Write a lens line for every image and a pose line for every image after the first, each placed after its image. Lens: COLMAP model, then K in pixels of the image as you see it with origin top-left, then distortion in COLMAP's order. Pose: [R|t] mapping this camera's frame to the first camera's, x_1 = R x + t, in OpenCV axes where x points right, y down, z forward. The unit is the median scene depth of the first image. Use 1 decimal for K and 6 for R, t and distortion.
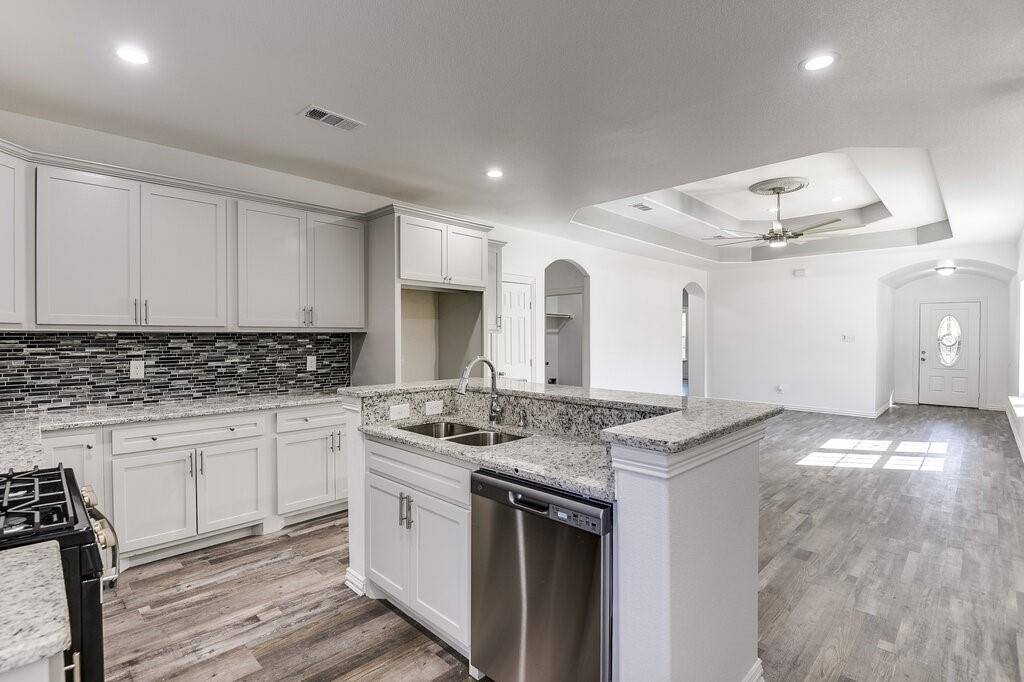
lens RADIAL K [[491.7, 0, 505.9], [0, 491.7, 338.8], [0, 0, 1]] dist [0.011653, -0.017046]
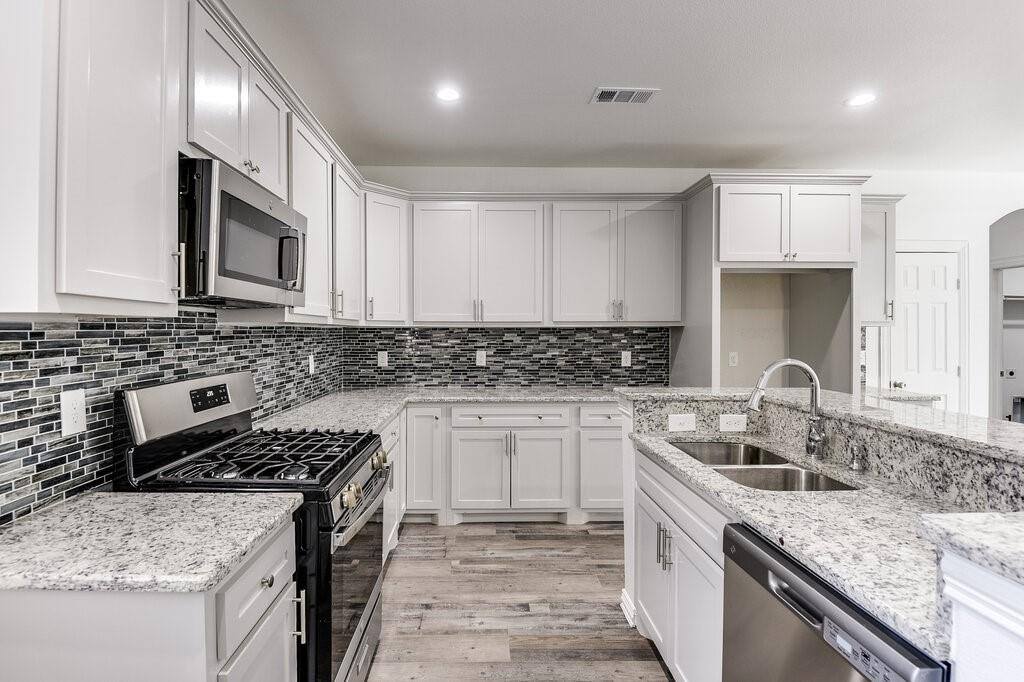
lens RADIAL K [[491.7, 0, 495.6], [0, 491.7, 332.0], [0, 0, 1]] dist [0.011653, -0.017046]
pose [[0.713240, 0.002613, -0.700915, 0.116220], [-0.004602, 0.999989, -0.000955, -0.000751], [0.700905, 0.003907, 0.713244, 0.161592]]
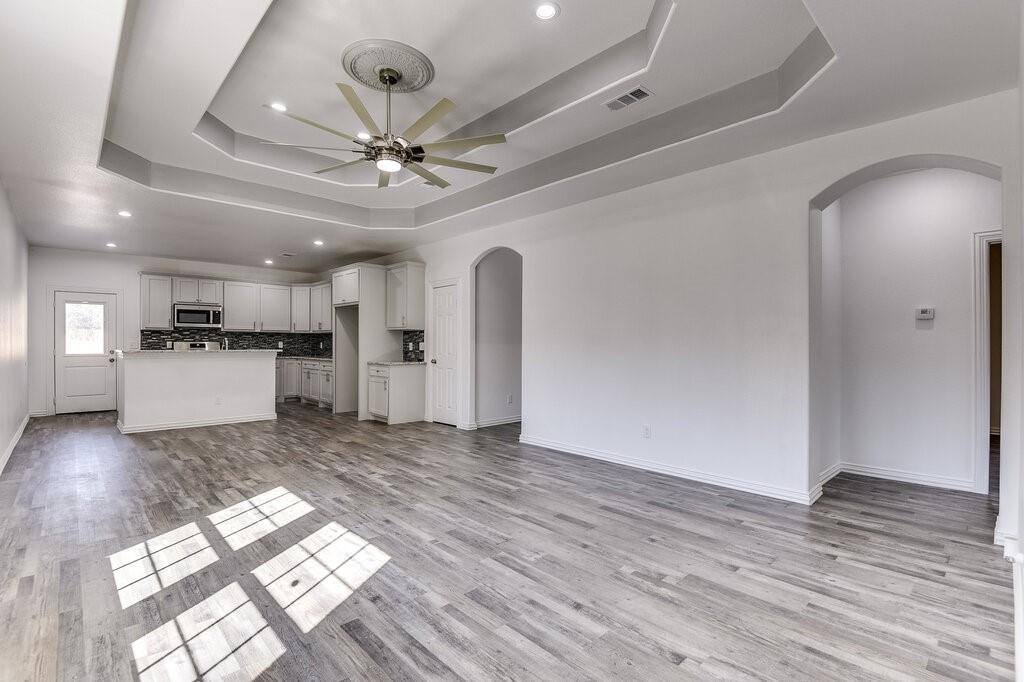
lens RADIAL K [[474.1, 0, 511.1], [0, 474.1, 345.5], [0, 0, 1]] dist [-0.002981, -0.007144]
pose [[-0.046404, 0.000655, -0.998923, 2.031947], [-0.014718, 0.999891, 0.001339, 0.042868], [0.998814, 0.014764, -0.046389, 2.143049]]
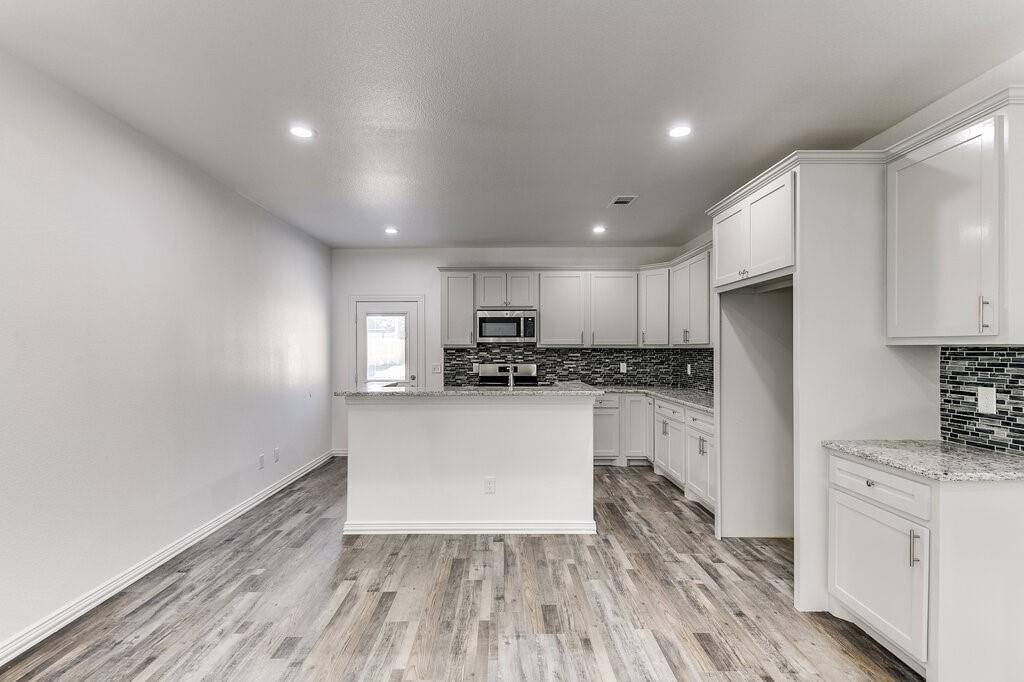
lens RADIAL K [[491.7, 0, 494.0], [0, 491.7, 343.9], [0, 0, 1]] dist [0.011653, -0.017046]
pose [[-0.729425, -0.010387, -0.683982, 0.814182], [-0.007906, 0.999946, -0.006754, -0.010651], [0.684015, 0.000481, -0.729468, 1.606937]]
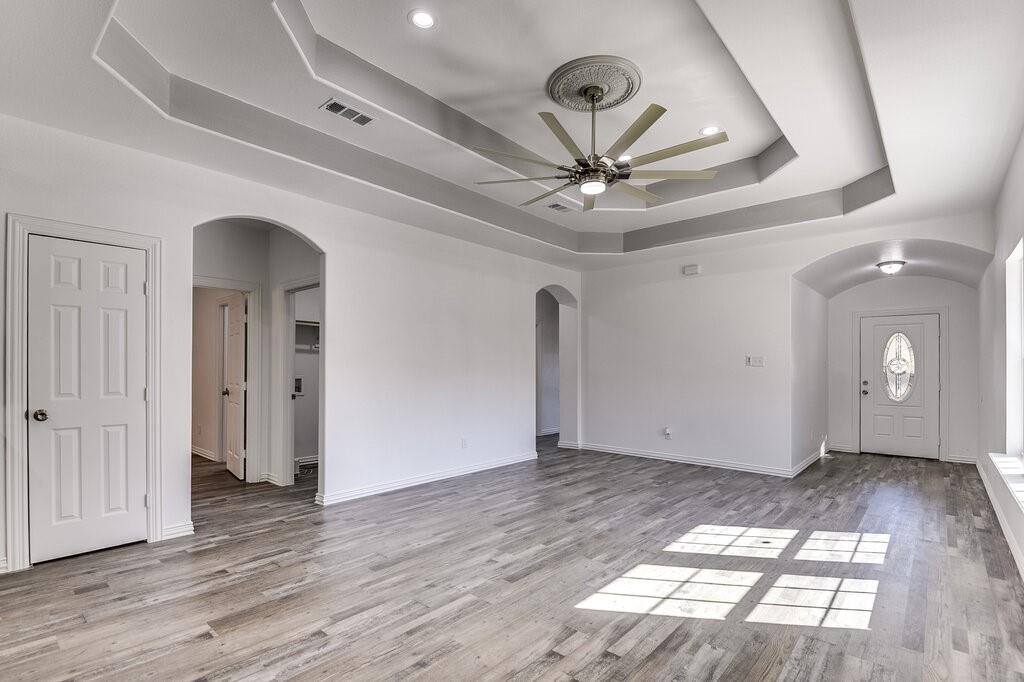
lens RADIAL K [[491.7, 0, 505.7], [0, 491.7, 361.4], [0, 0, 1]] dist [0.011653, -0.017046]
pose [[0.998857, 0.004006, 0.047640, 0.774205], [-0.002763, 0.999655, -0.026115, 0.044872], [-0.047728, 0.025953, 0.998523, 0.805789]]
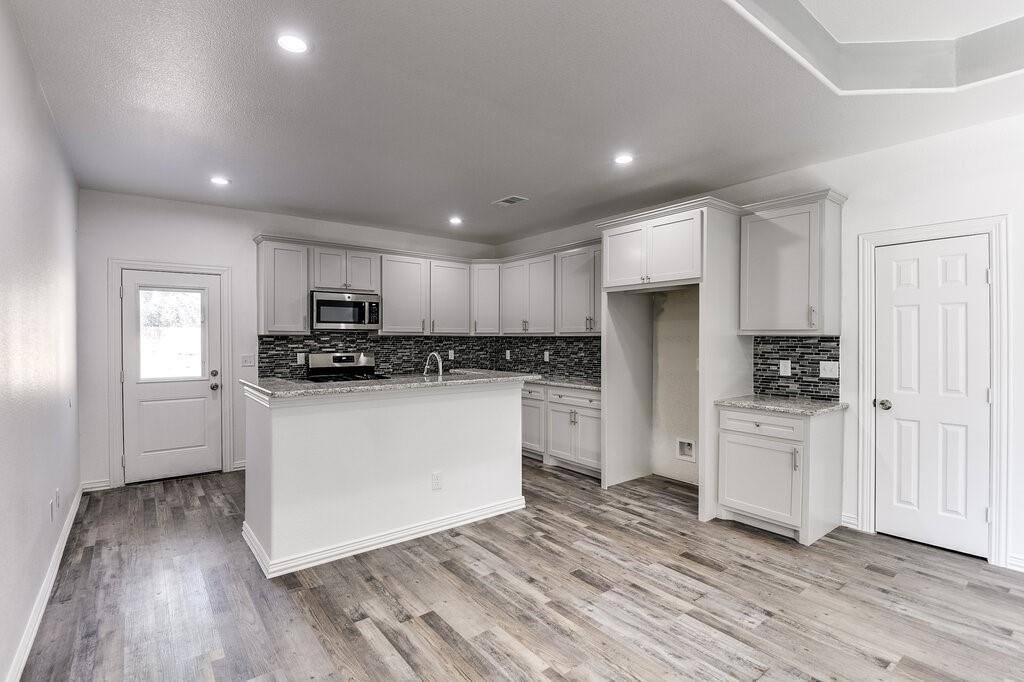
lens RADIAL K [[491.7, 0, 517.7], [0, 491.7, 337.5], [0, 0, 1]] dist [0.011653, -0.017046]
pose [[-0.137812, -0.001786, -0.990457, 1.073393], [-0.010170, 0.999948, -0.000388, -0.006537], [0.990406, 0.010019, -0.137824, 1.112154]]
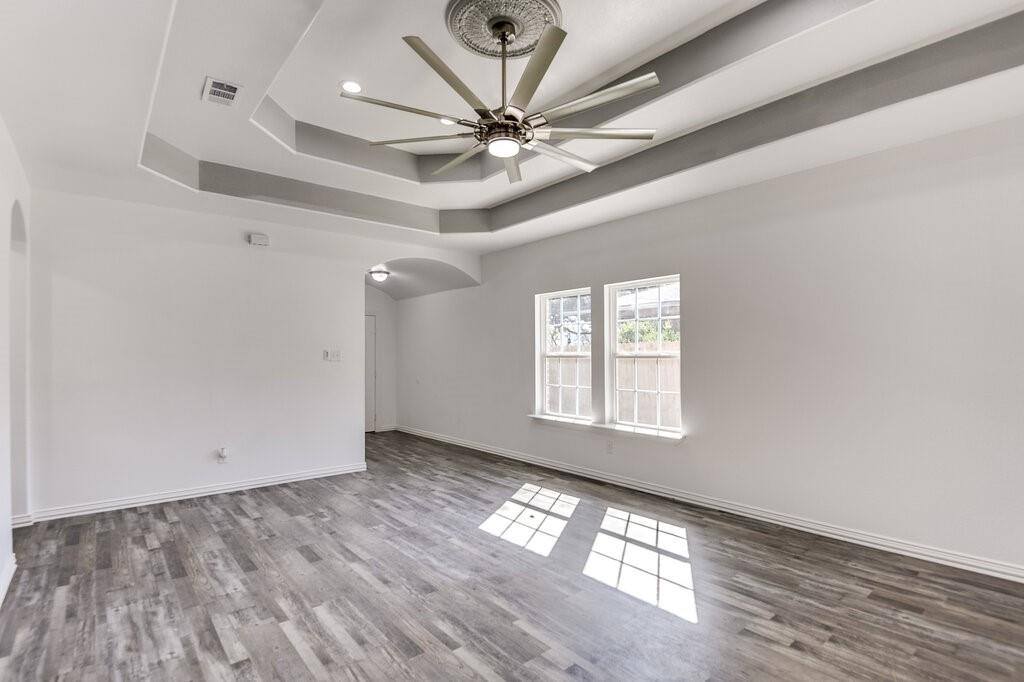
lens RADIAL K [[491.7, 0, 520.2], [0, 491.7, 350.8], [0, 0, 1]] dist [0.011653, -0.017046]
pose [[0.084987, 0.003119, 0.996377, 0.181655], [0.016484, 0.999854, -0.004536, -0.002090], [-0.996246, 0.016809, 0.084923, 1.728740]]
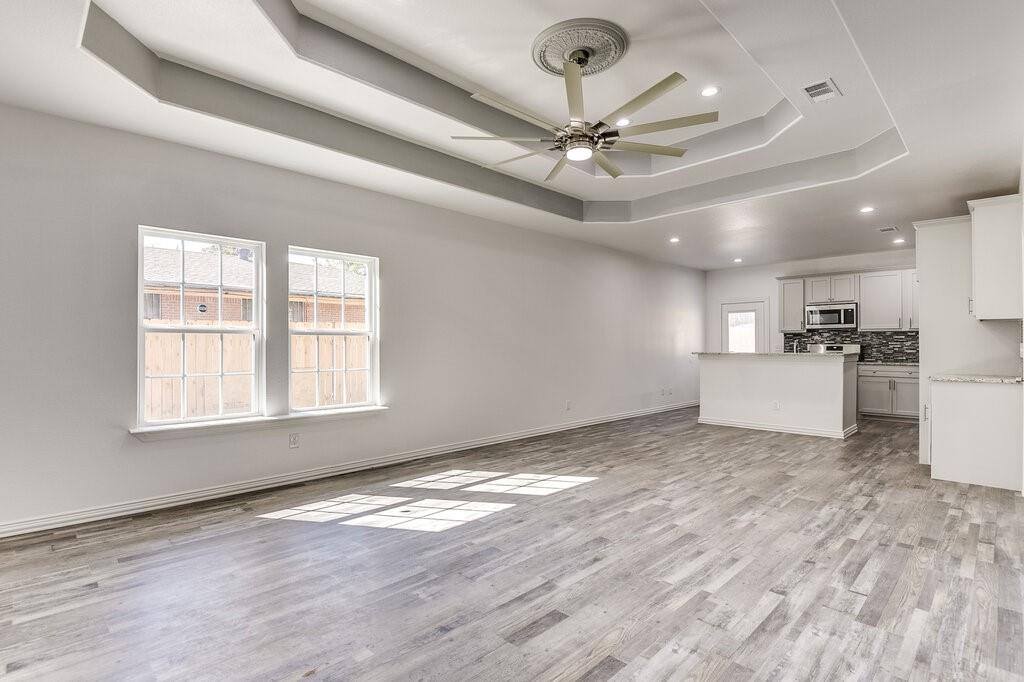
lens RADIAL K [[491.7, 0, 502.6], [0, 491.7, 344.7], [0, 0, 1]] dist [0.011653, -0.017046]
pose [[-0.999708, -0.001435, 0.024130, 1.136745], [-0.001202, 0.999952, 0.009687, 0.031955], [-0.024143, 0.009655, -0.999662, 2.828911]]
